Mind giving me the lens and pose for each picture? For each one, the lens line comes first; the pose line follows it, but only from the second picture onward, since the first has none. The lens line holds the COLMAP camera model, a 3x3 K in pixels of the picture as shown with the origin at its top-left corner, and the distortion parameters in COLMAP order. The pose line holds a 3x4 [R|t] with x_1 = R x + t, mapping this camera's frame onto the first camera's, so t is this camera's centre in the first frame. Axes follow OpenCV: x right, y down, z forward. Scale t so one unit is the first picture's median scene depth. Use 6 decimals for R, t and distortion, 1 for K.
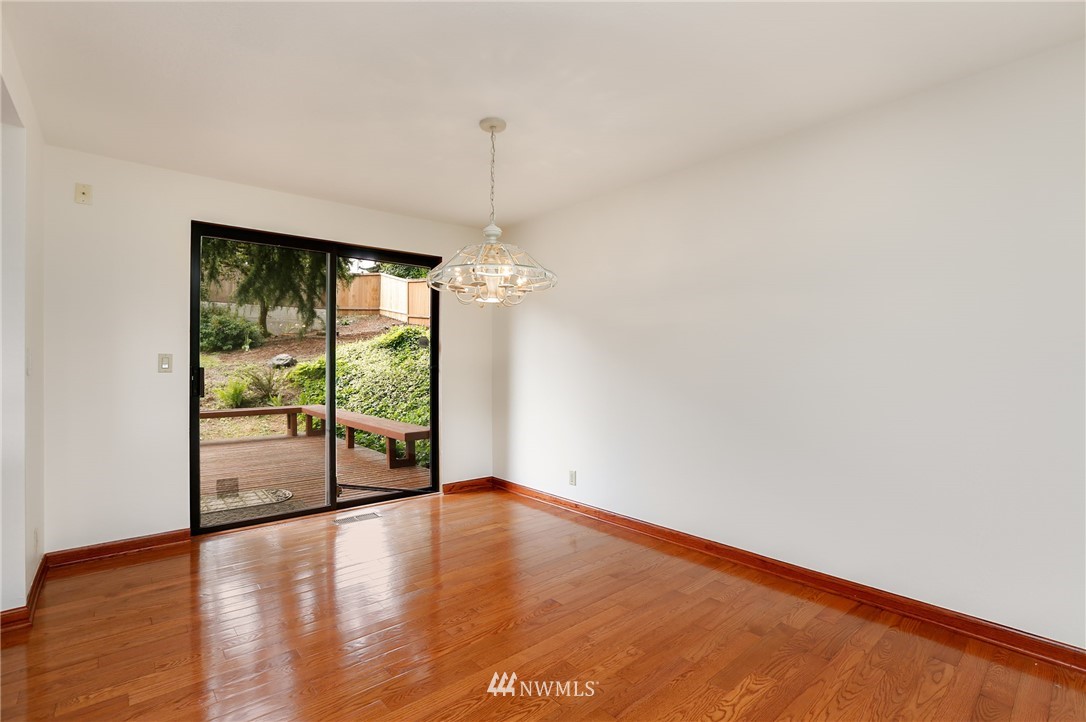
lens RADIAL K [[503.7, 0, 547.4], [0, 503.7, 360.7], [0, 0, 1]] dist [-0.028086, 0.006978]
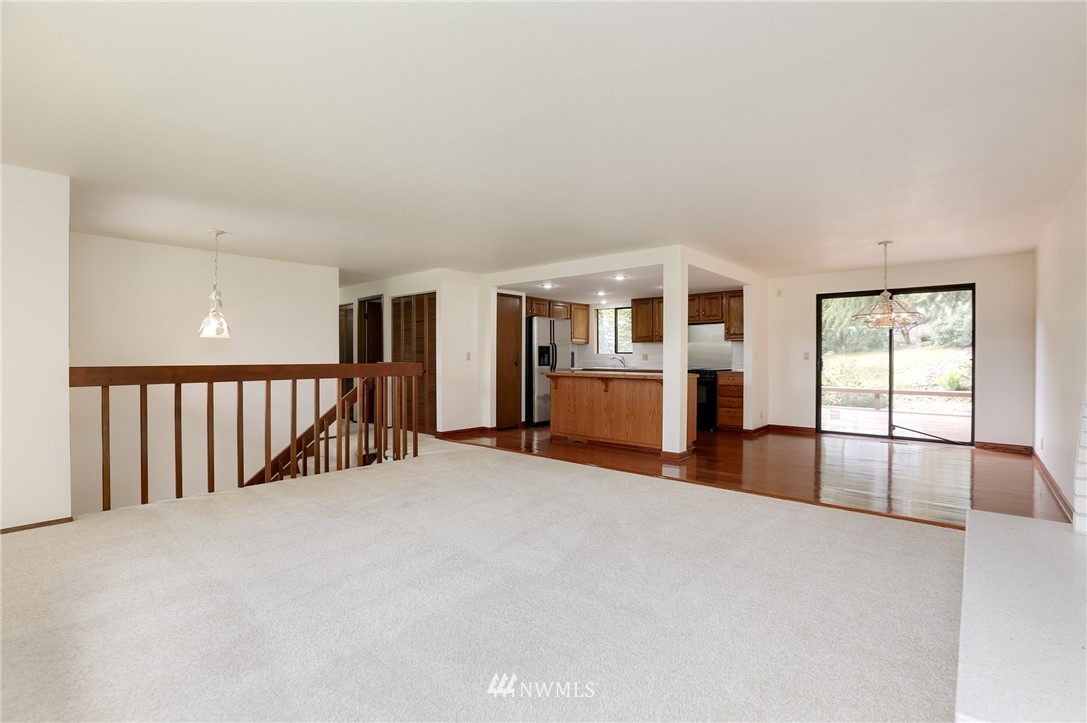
lens RADIAL K [[504.1, 0, 544.6], [0, 504.1, 359.5], [0, 0, 1]] dist [-0.028086, 0.006978]
pose [[0.137303, 0.008002, -0.990497, 0.993626], [0.002506, 0.999961, 0.008426, -0.002085], [0.990526, -0.003639, 0.137278, -0.400190]]
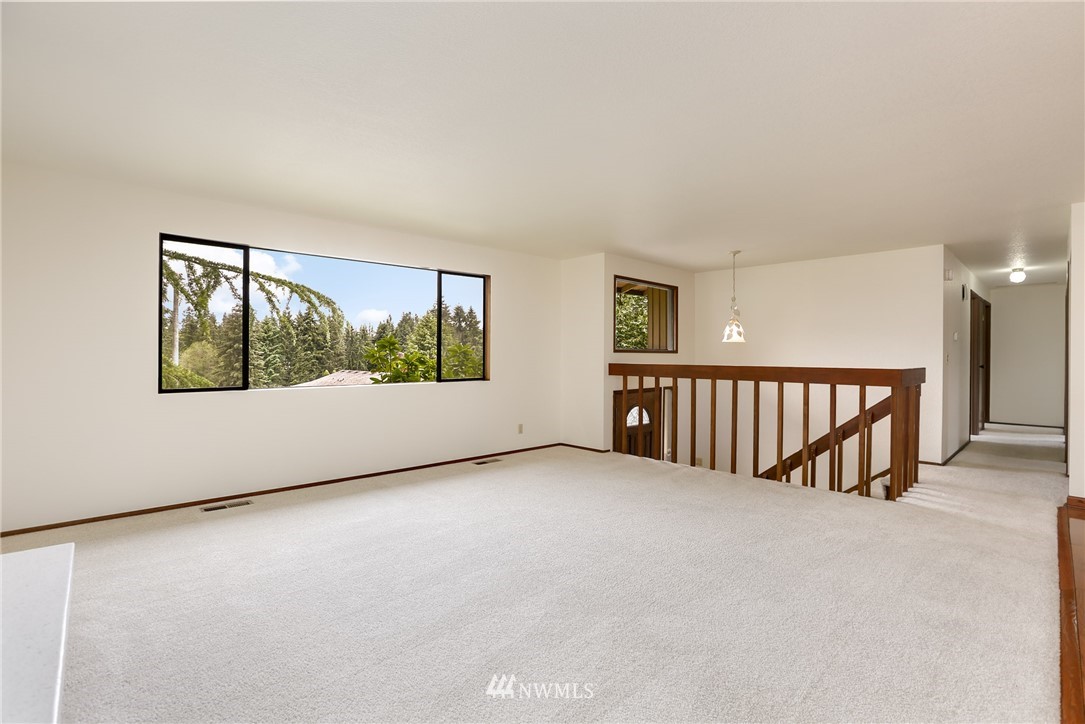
lens RADIAL K [[503.2, 0, 547.5], [0, 503.2, 361.8], [0, 0, 1]] dist [-0.028086, 0.006978]
pose [[-0.999102, -0.007499, -0.041713, 0.356369], [-0.007928, 0.999917, 0.010131, -0.001872], [0.041633, 0.010452, -0.999078, 0.299958]]
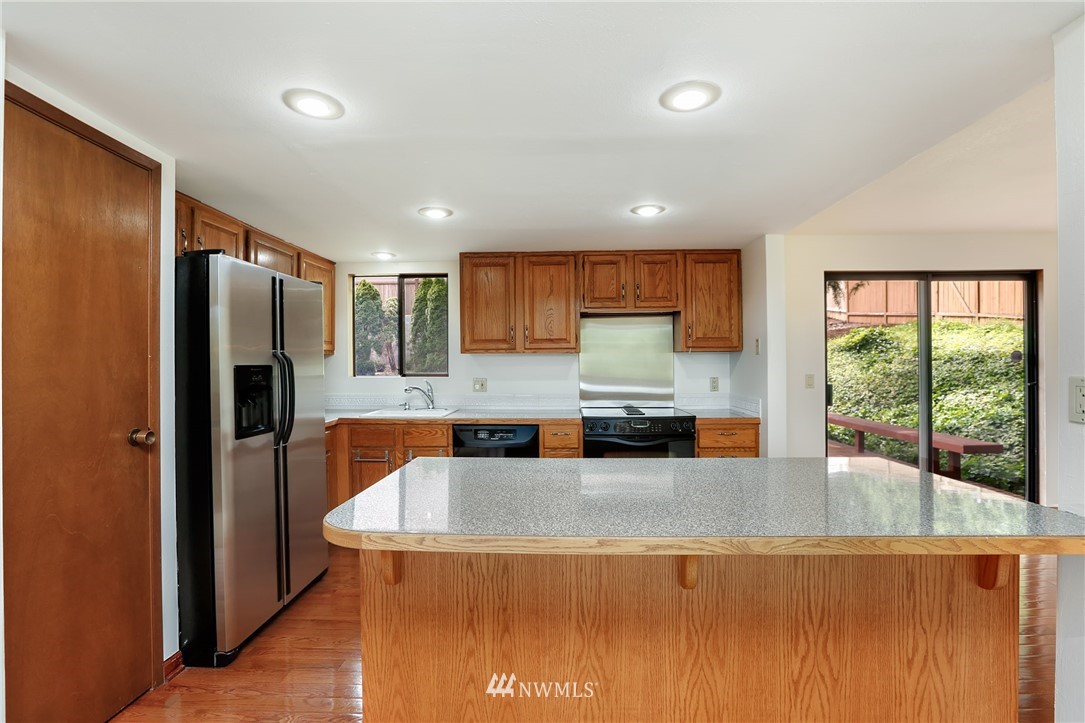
lens RADIAL K [[503.2, 0, 548.9], [0, 503.2, 371.6], [0, 0, 1]] dist [-0.028086, 0.006978]
pose [[0.736375, 0.011648, -0.676473, -0.257307], [0.007573, 0.999647, 0.025456, -0.040465], [0.676531, -0.023869, 0.736027, -0.321430]]
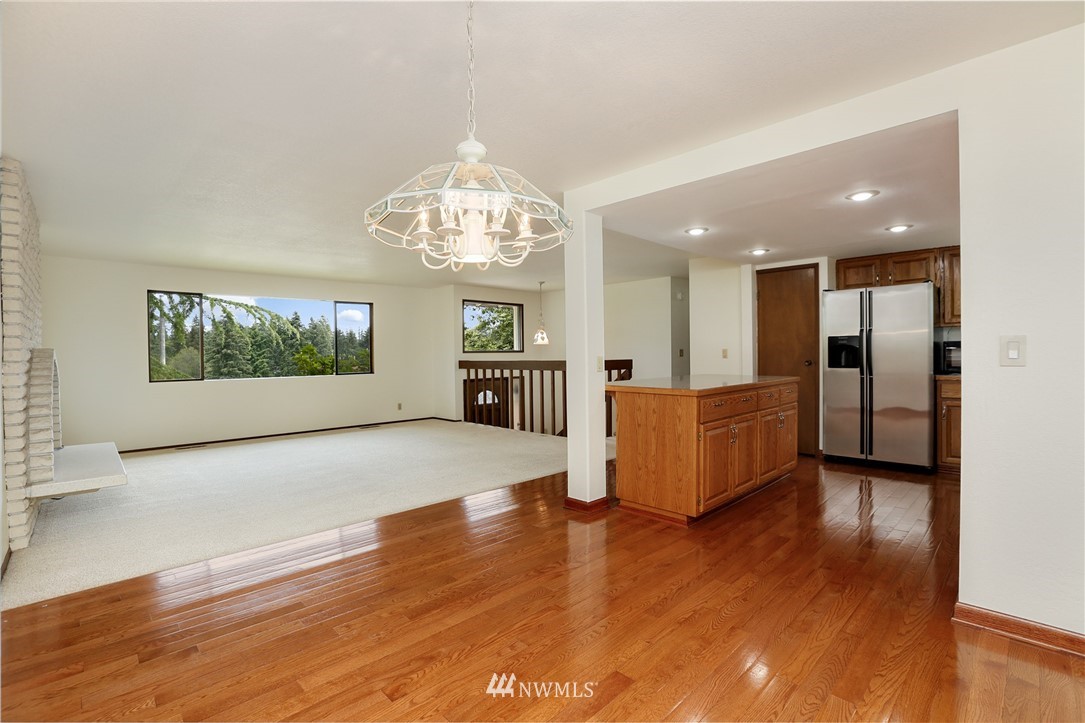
lens RADIAL K [[503.2, 0, 545.9], [0, 503.2, 363.5], [0, 0, 1]] dist [-0.028086, 0.006978]
pose [[-0.998546, 0.011757, -0.052614, -0.094989], [0.011007, 0.999834, 0.014524, 0.001958], [0.052776, 0.013924, -0.998509, 0.932064]]
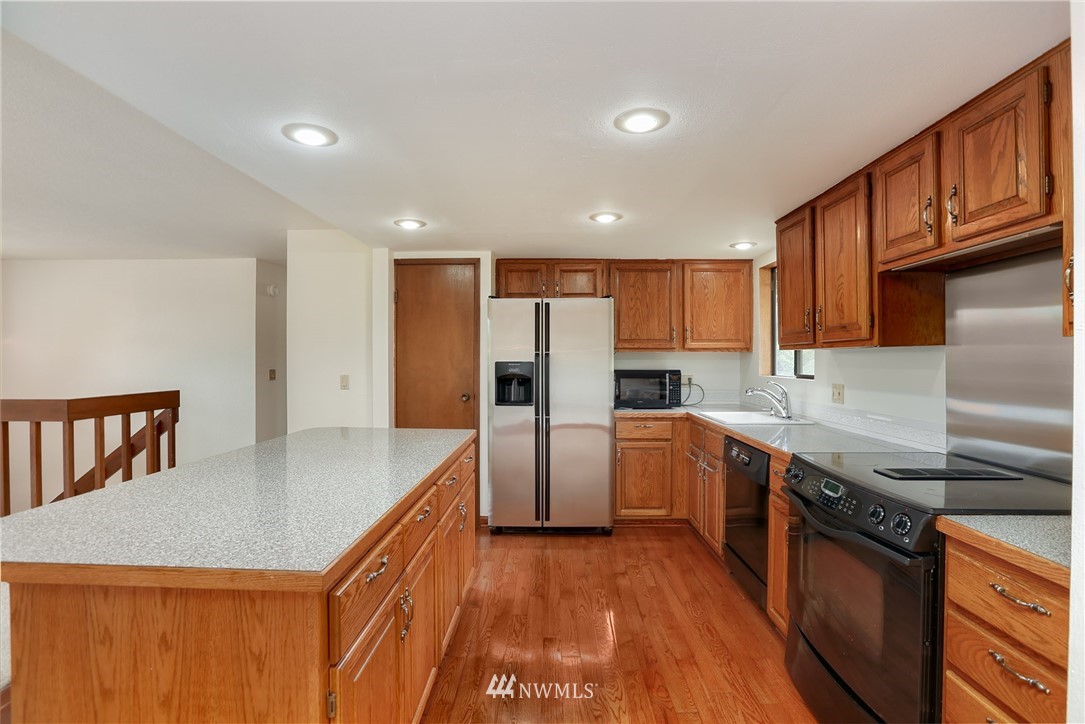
lens RADIAL K [[503.2, 0, 544.5], [0, 503.2, 359.9], [0, 0, 1]] dist [-0.028086, 0.006978]
pose [[-0.687312, 0.002122, -0.726359, -0.256003], [0.002482, 0.999997, 0.000573, -0.039422], [0.726358, -0.001409, -0.687315, 0.452118]]
